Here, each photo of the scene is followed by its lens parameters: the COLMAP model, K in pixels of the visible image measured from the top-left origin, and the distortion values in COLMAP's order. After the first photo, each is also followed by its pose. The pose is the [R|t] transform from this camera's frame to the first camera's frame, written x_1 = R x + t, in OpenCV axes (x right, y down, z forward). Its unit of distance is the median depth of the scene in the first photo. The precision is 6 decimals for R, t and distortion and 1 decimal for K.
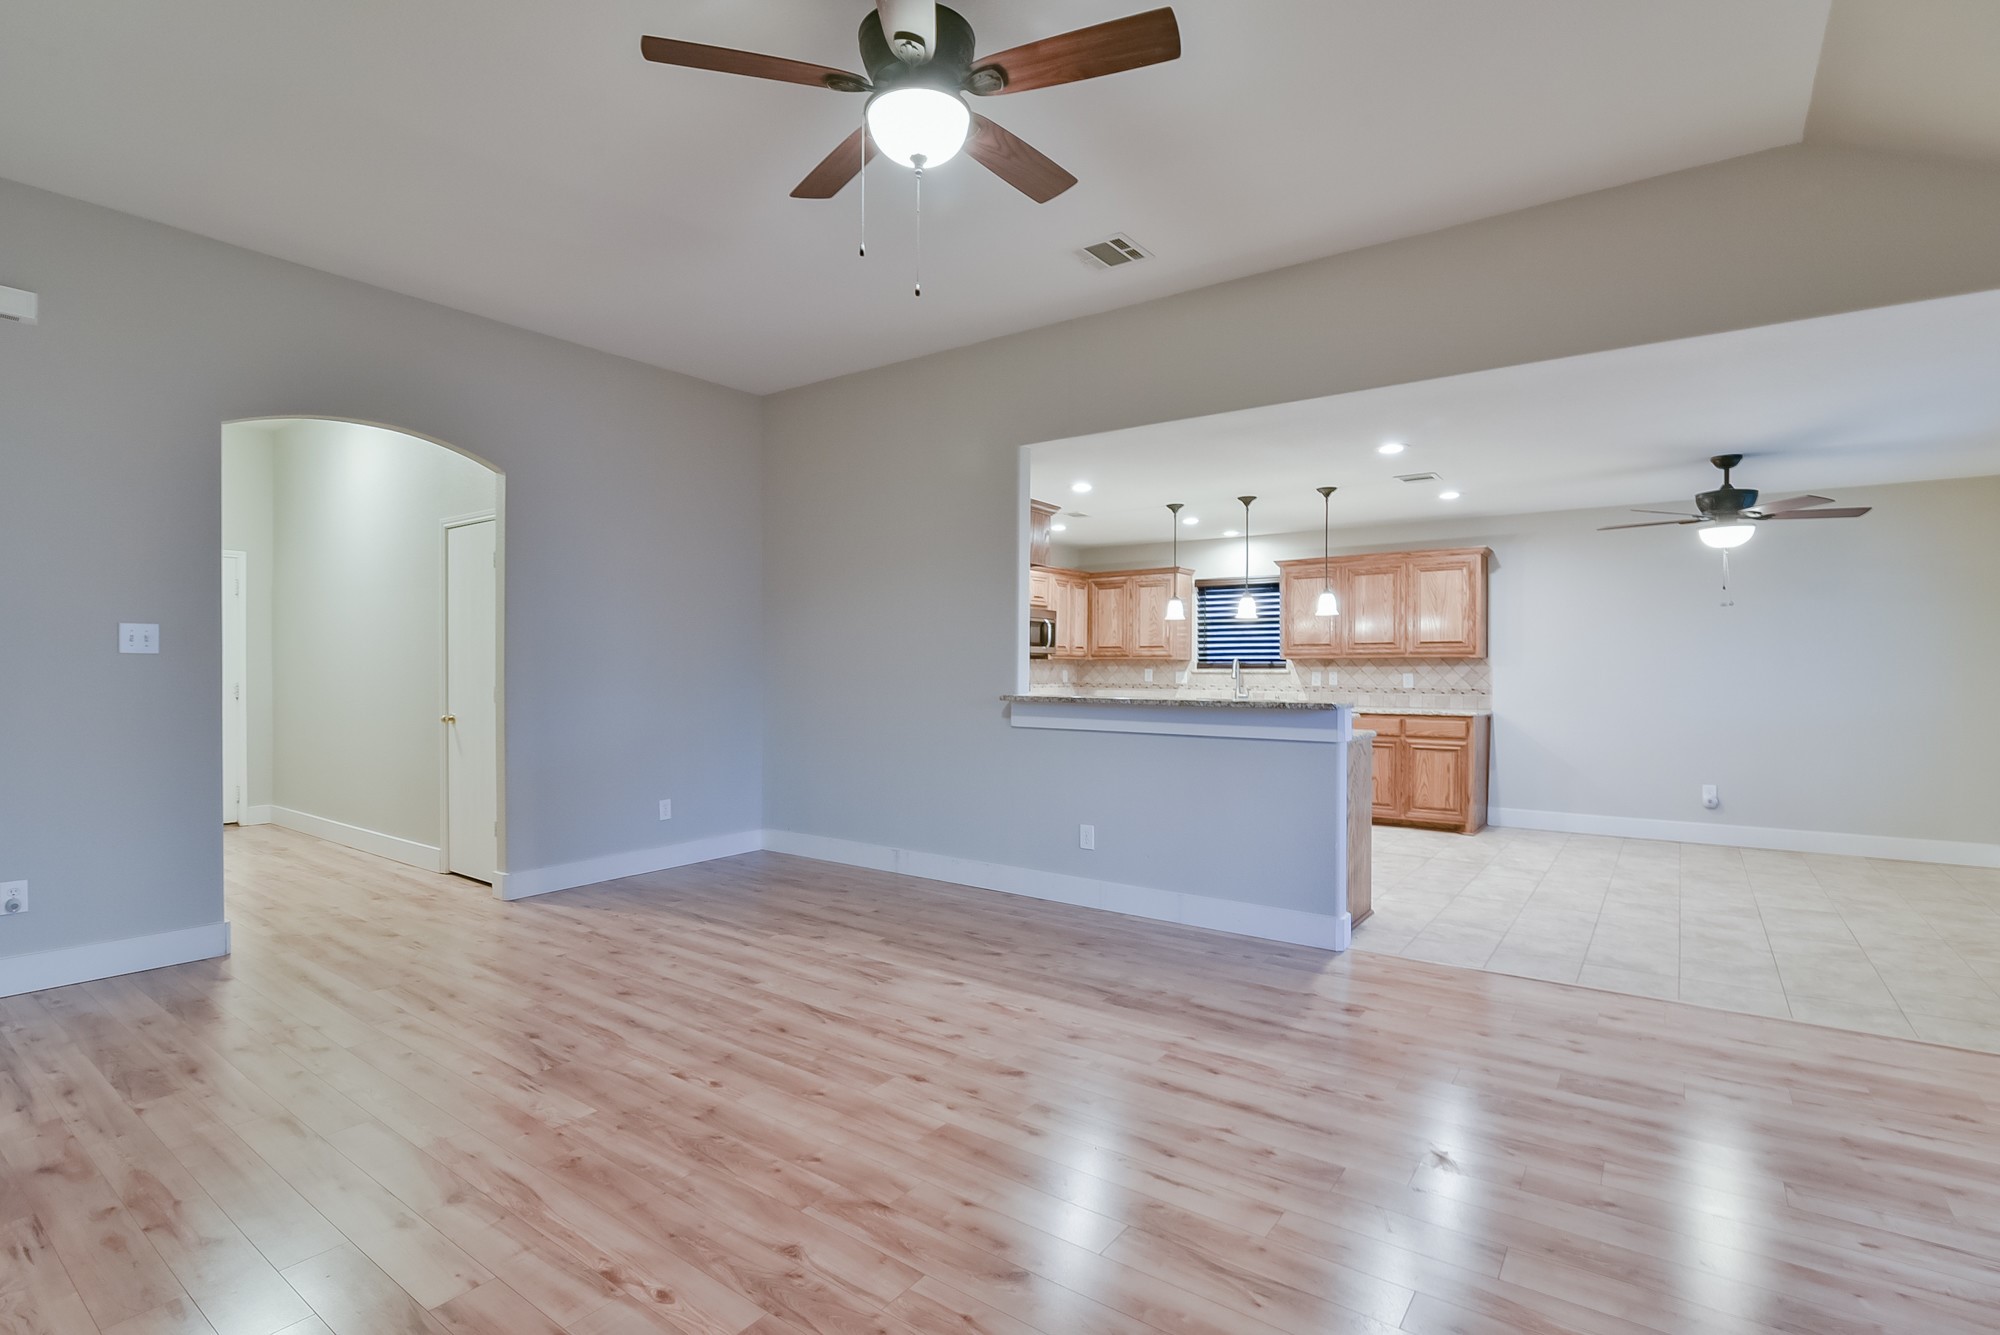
lens RADIAL K [[946.8, 0, 1003.3], [0, 946.8, 678.3], [0, 0, 1]] dist [-0.021455, 0.003131]
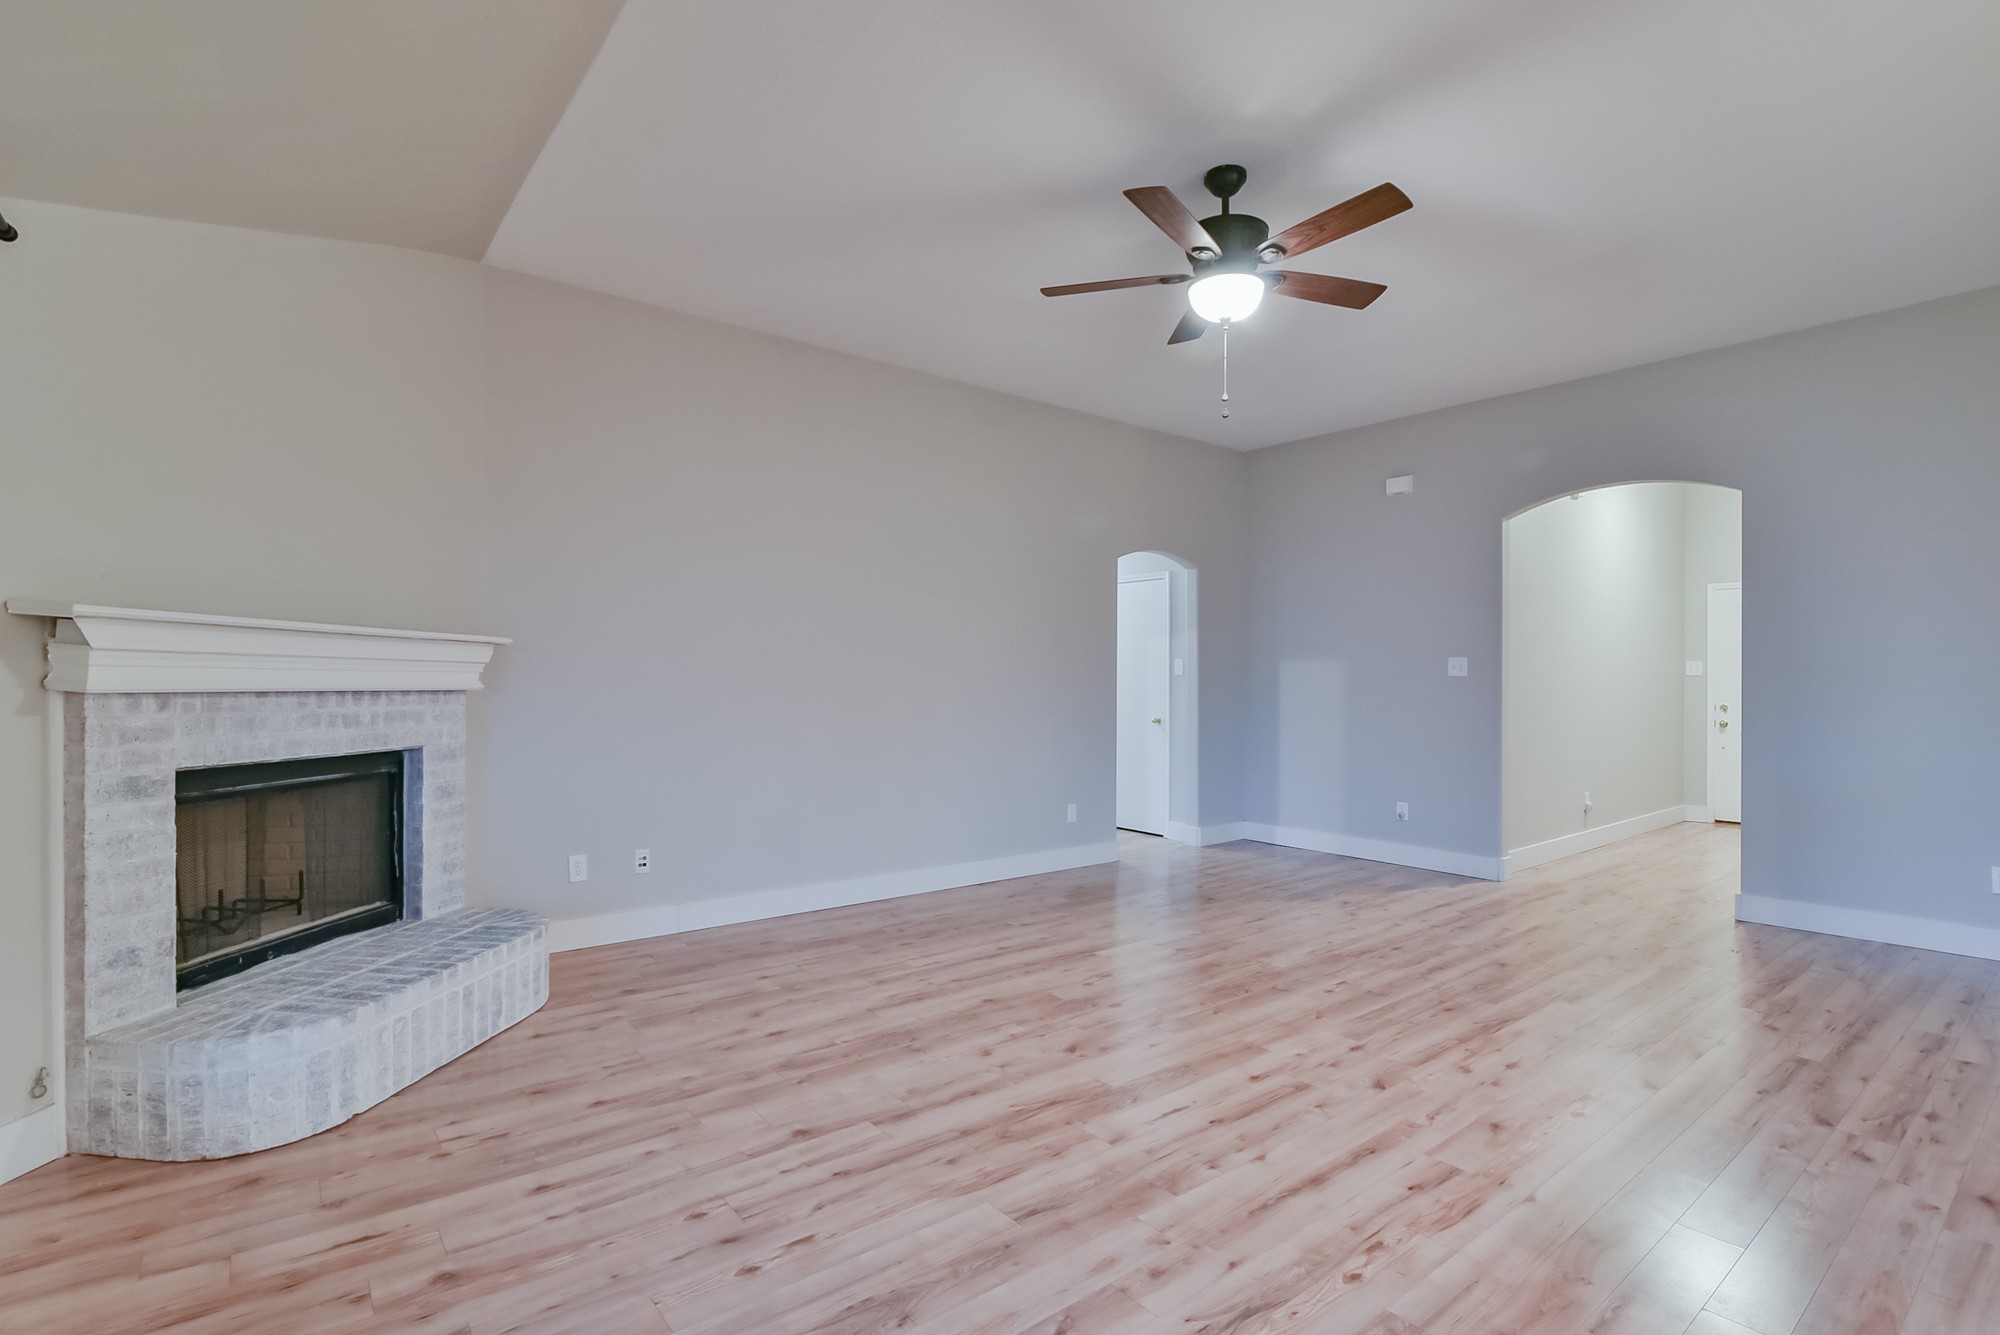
lens RADIAL K [[931.0, 0, 976.9], [0, 931.0, 682.1], [0, 0, 1]] dist [-0.020085, 0.002875]
pose [[-0.286191, -0.001076, -0.958172, 0.586348], [-0.014454, 0.999890, 0.003194, -0.006446], [0.958064, 0.014764, -0.286175, 0.464376]]
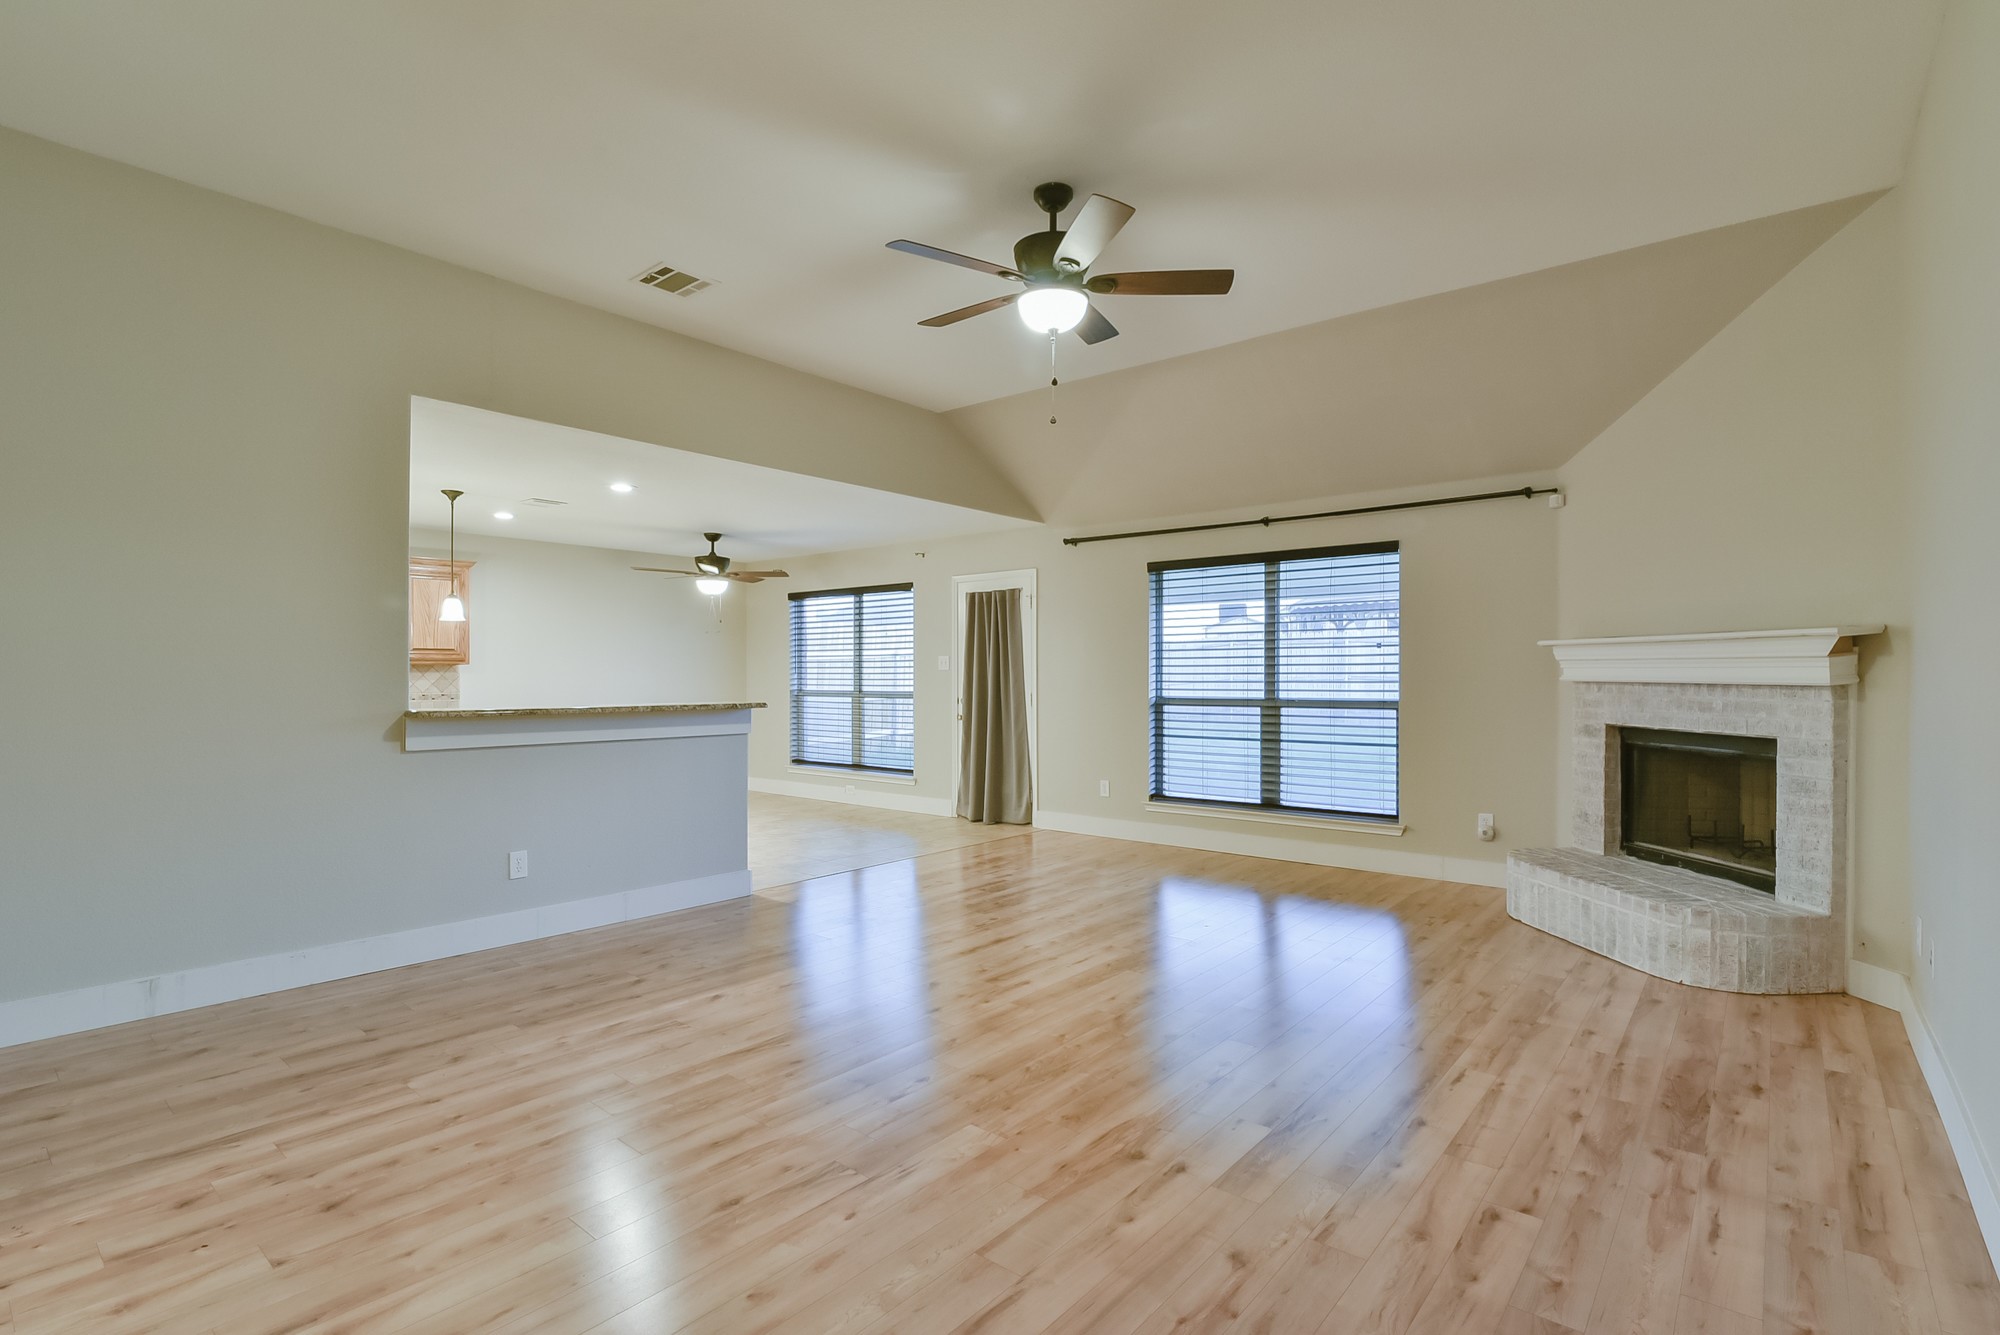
lens RADIAL K [[946.8, 0, 997.3], [0, 946.8, 668.5], [0, 0, 1]] dist [-0.021455, 0.003131]
pose [[0.068667, 0.004679, 0.997629, -0.697019], [0.010495, 0.999930, -0.005413, -0.007510], [-0.997584, 0.010842, 0.068613, 0.438986]]
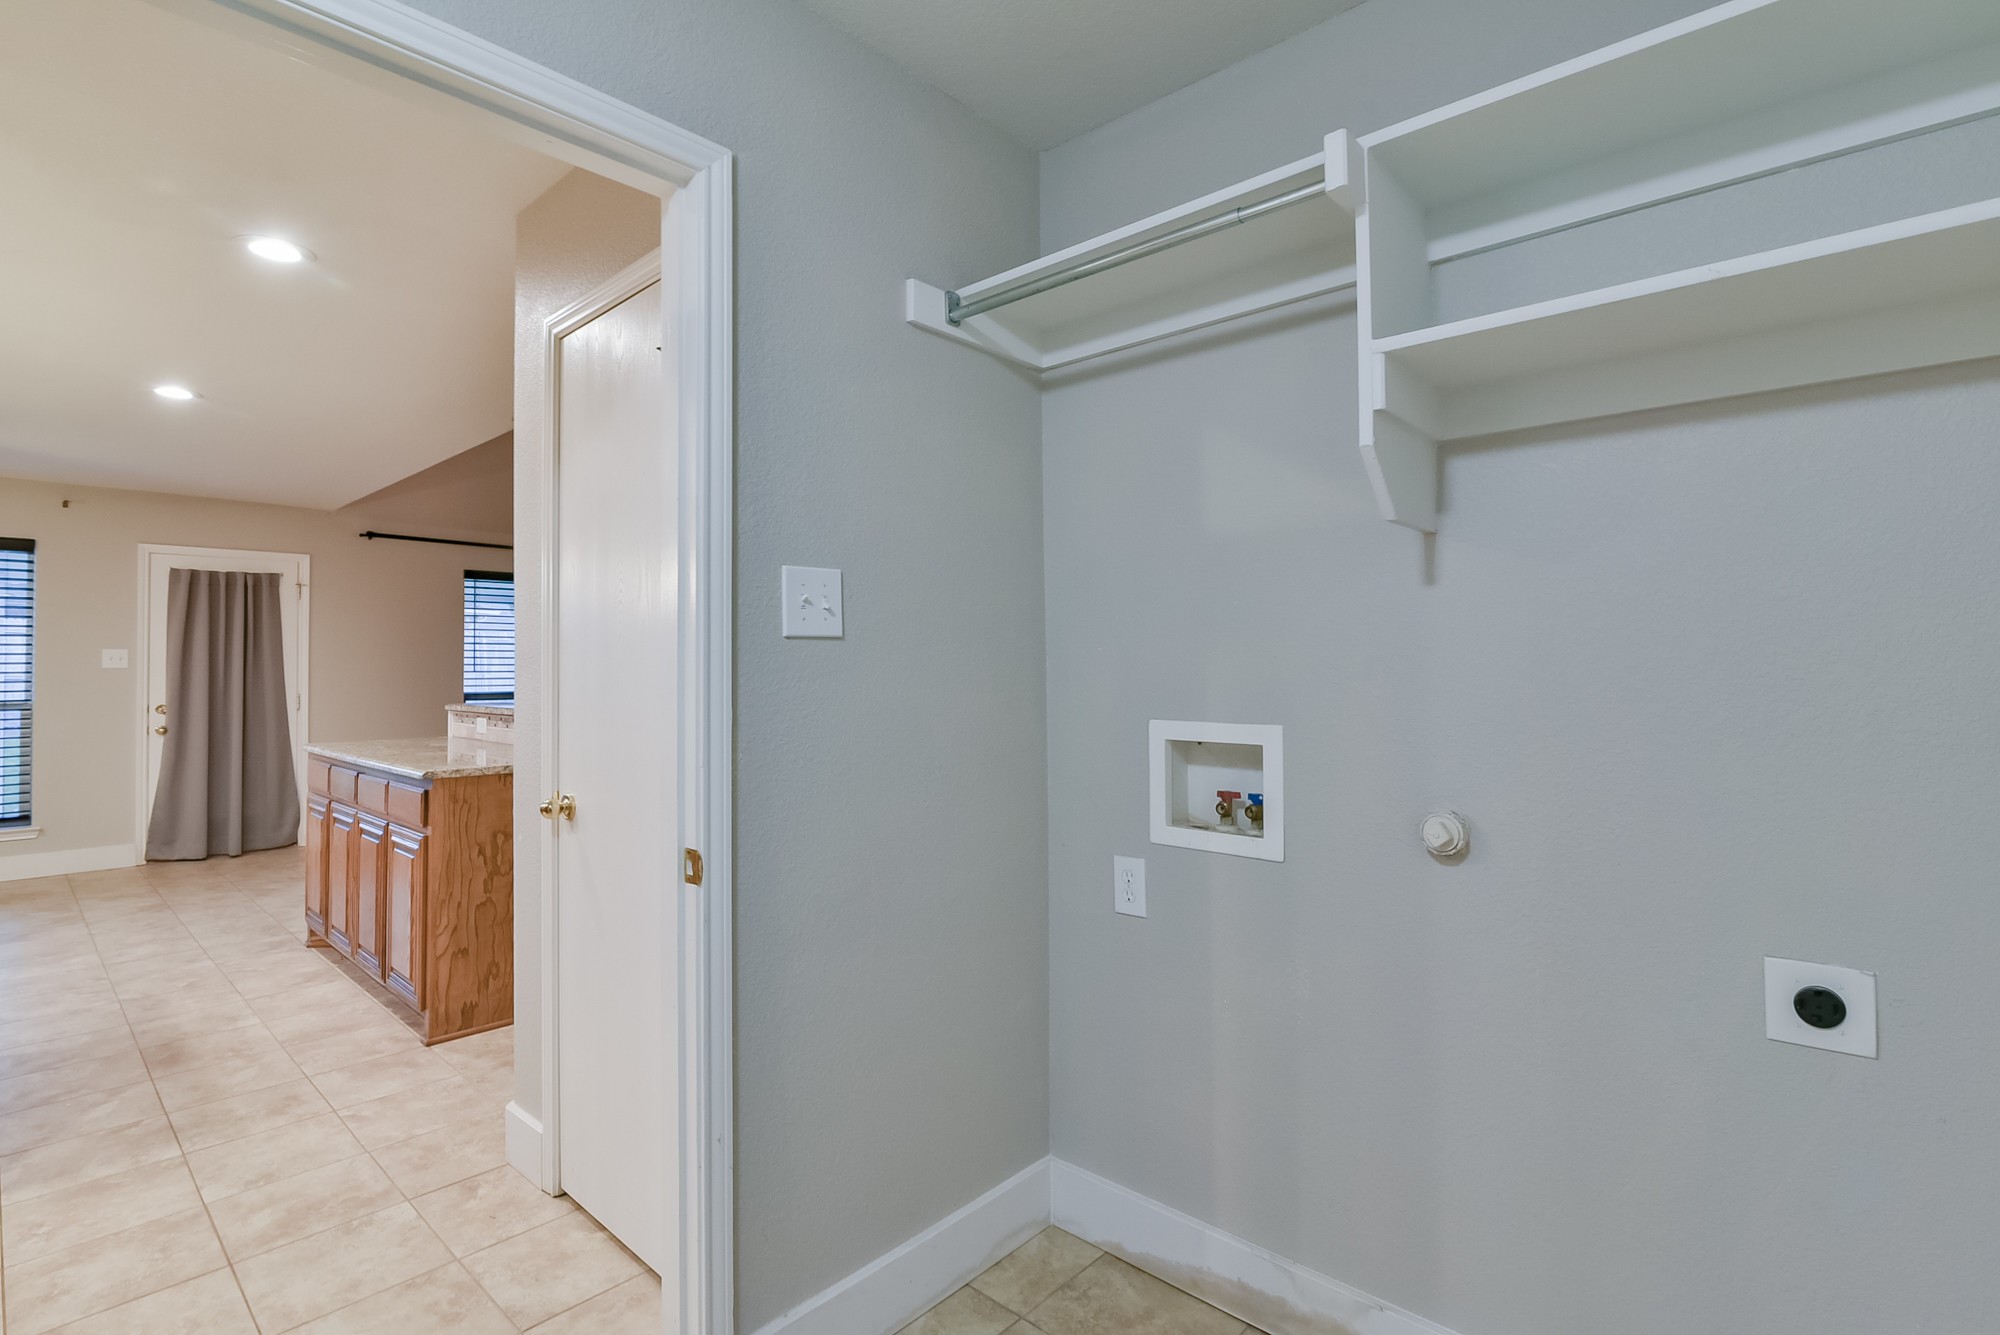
lens RADIAL K [[931.0, 0, 990.6], [0, 931.0, 671.1], [0, 0, 1]] dist [-0.020085, 0.002875]
pose [[-0.992662, 0.003989, 0.120859, -0.323297], [0.005594, 0.999901, 0.012944, -0.019881], [-0.120795, 0.013525, -0.992585, 1.590347]]
